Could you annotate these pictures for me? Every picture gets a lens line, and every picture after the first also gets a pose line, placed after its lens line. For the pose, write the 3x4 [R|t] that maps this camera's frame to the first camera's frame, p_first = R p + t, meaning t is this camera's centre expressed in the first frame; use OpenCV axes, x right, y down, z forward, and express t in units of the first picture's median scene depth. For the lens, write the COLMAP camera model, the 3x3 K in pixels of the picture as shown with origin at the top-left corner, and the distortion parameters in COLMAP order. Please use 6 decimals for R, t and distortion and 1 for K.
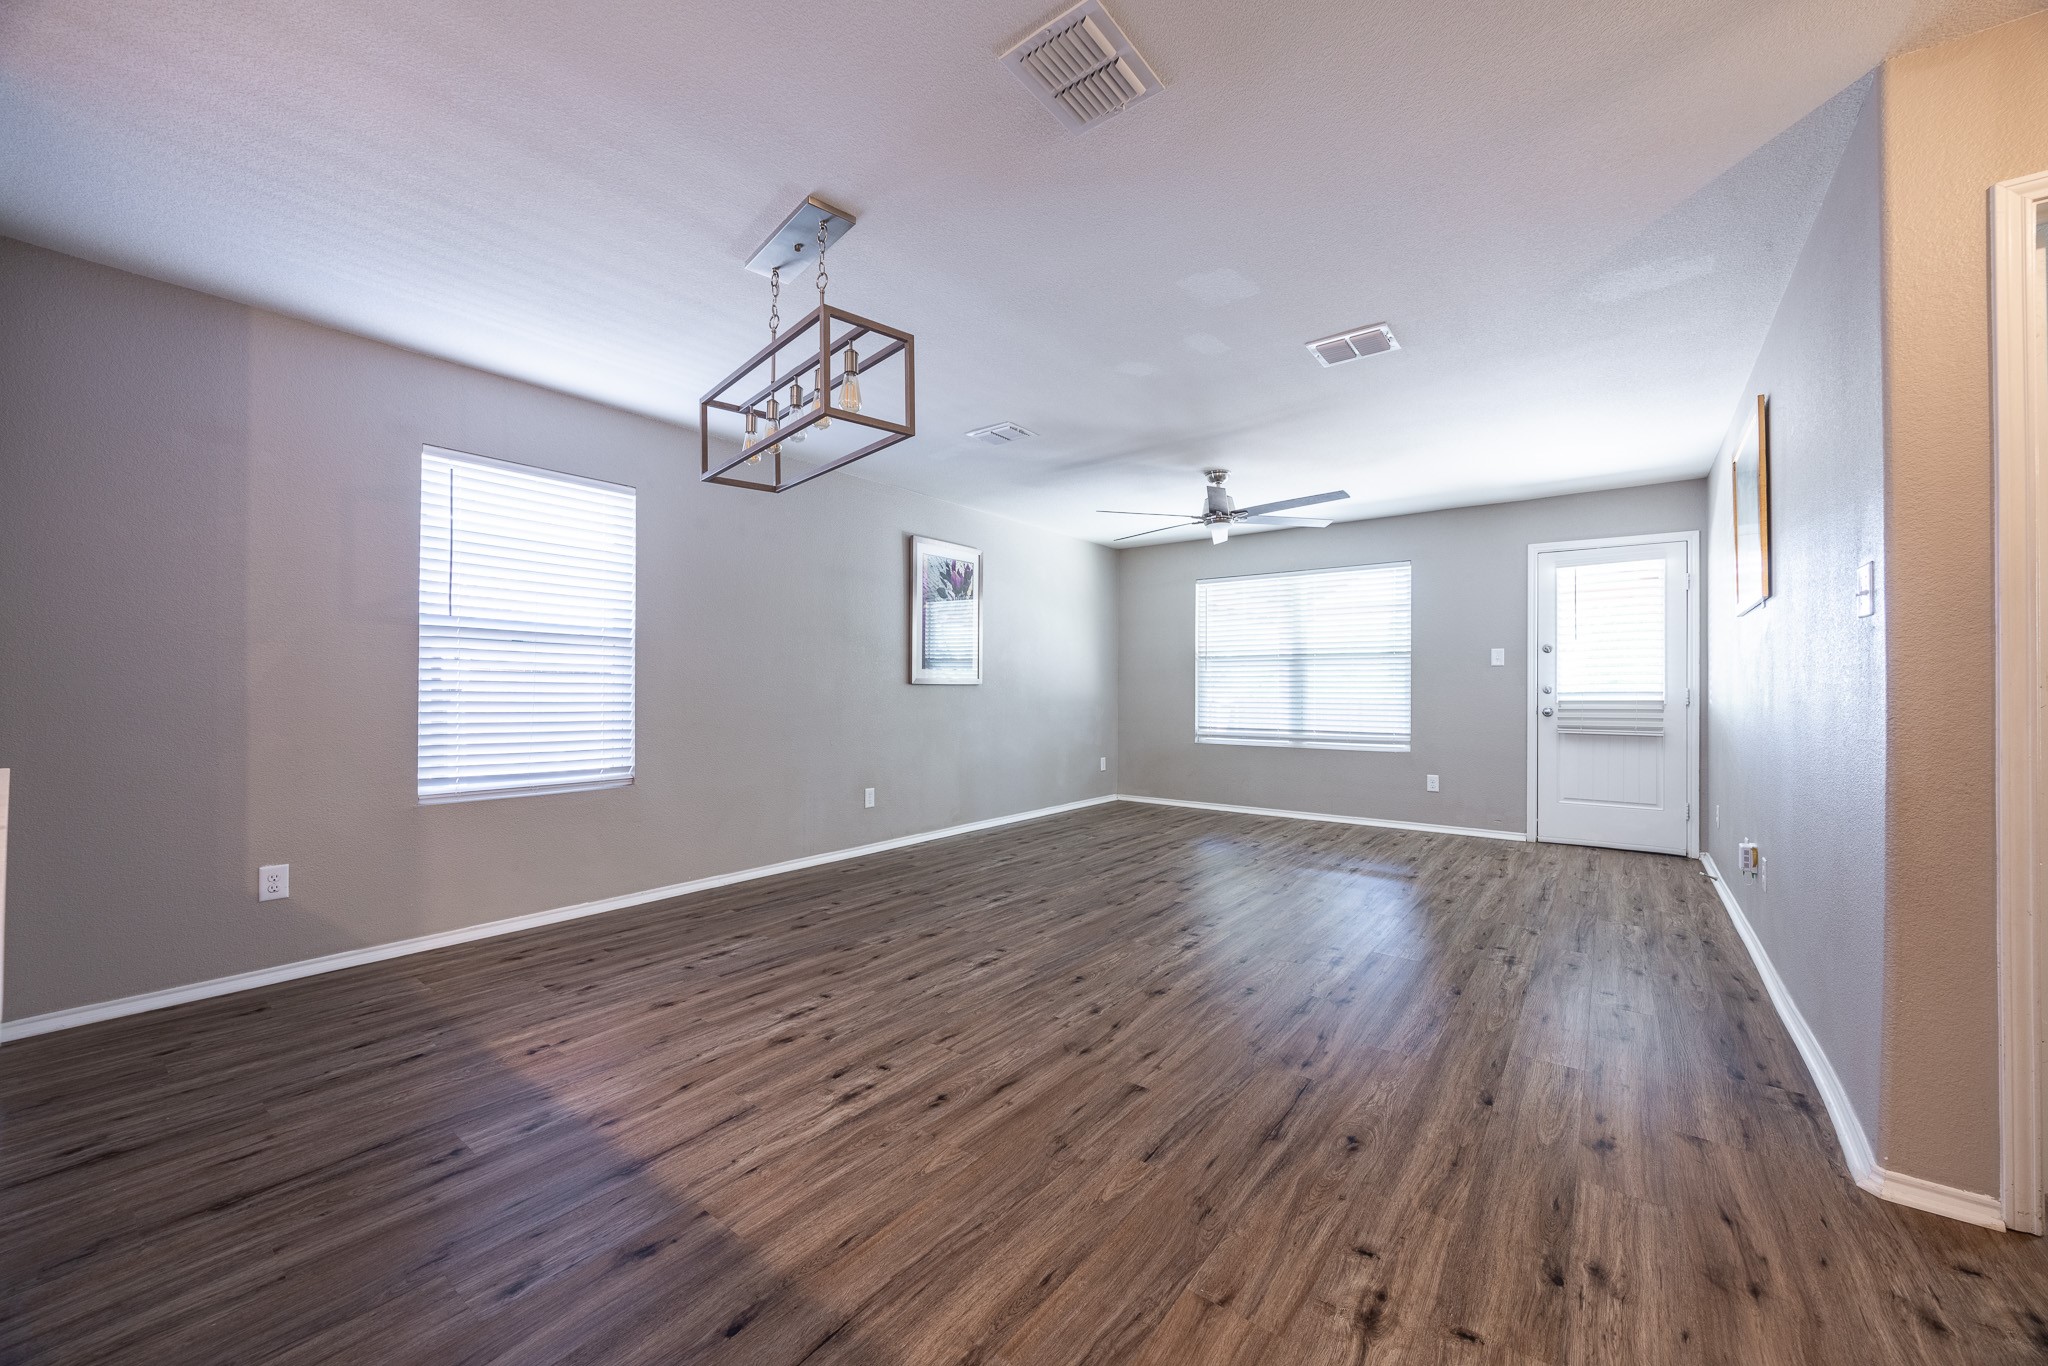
lens RADIAL K [[783.4, 0, 1021.4], [0, 783.4, 677.3], [0, 0, 1]] dist [-0.003978, 0.001166]
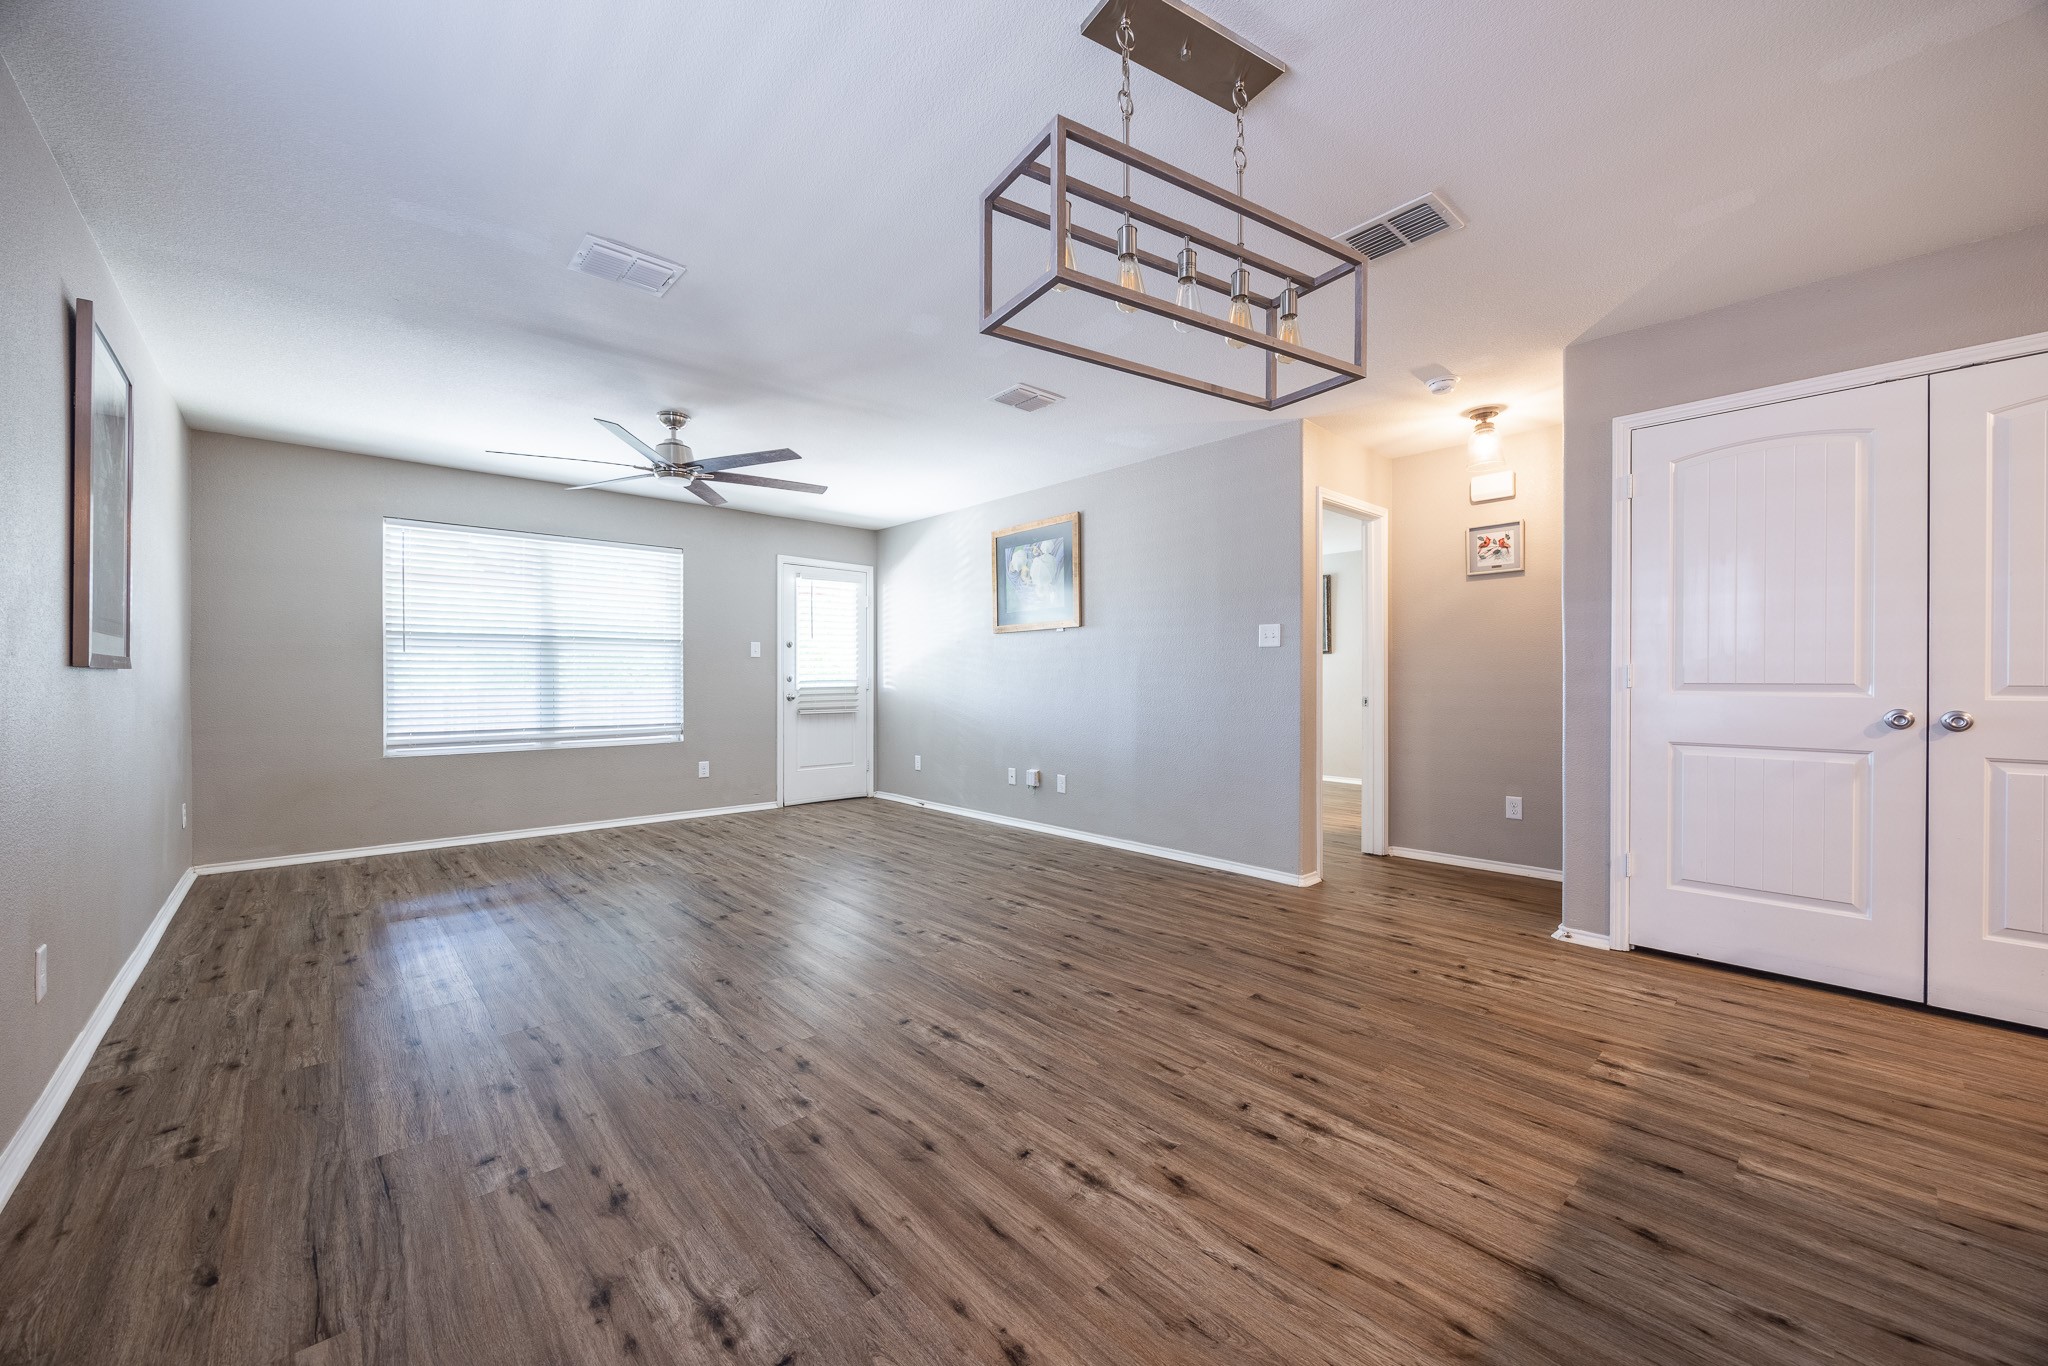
lens RADIAL K [[772.1, 0, 1015.9], [0, 772.1, 691.2], [0, 0, 1]] dist [-0.007808, 0.000667]
pose [[0.180665, -0.019071, 0.983360, -0.687388], [-0.014600, 0.999650, 0.022069, 0.006247], [-0.983436, -0.018344, 0.180324, 0.705919]]
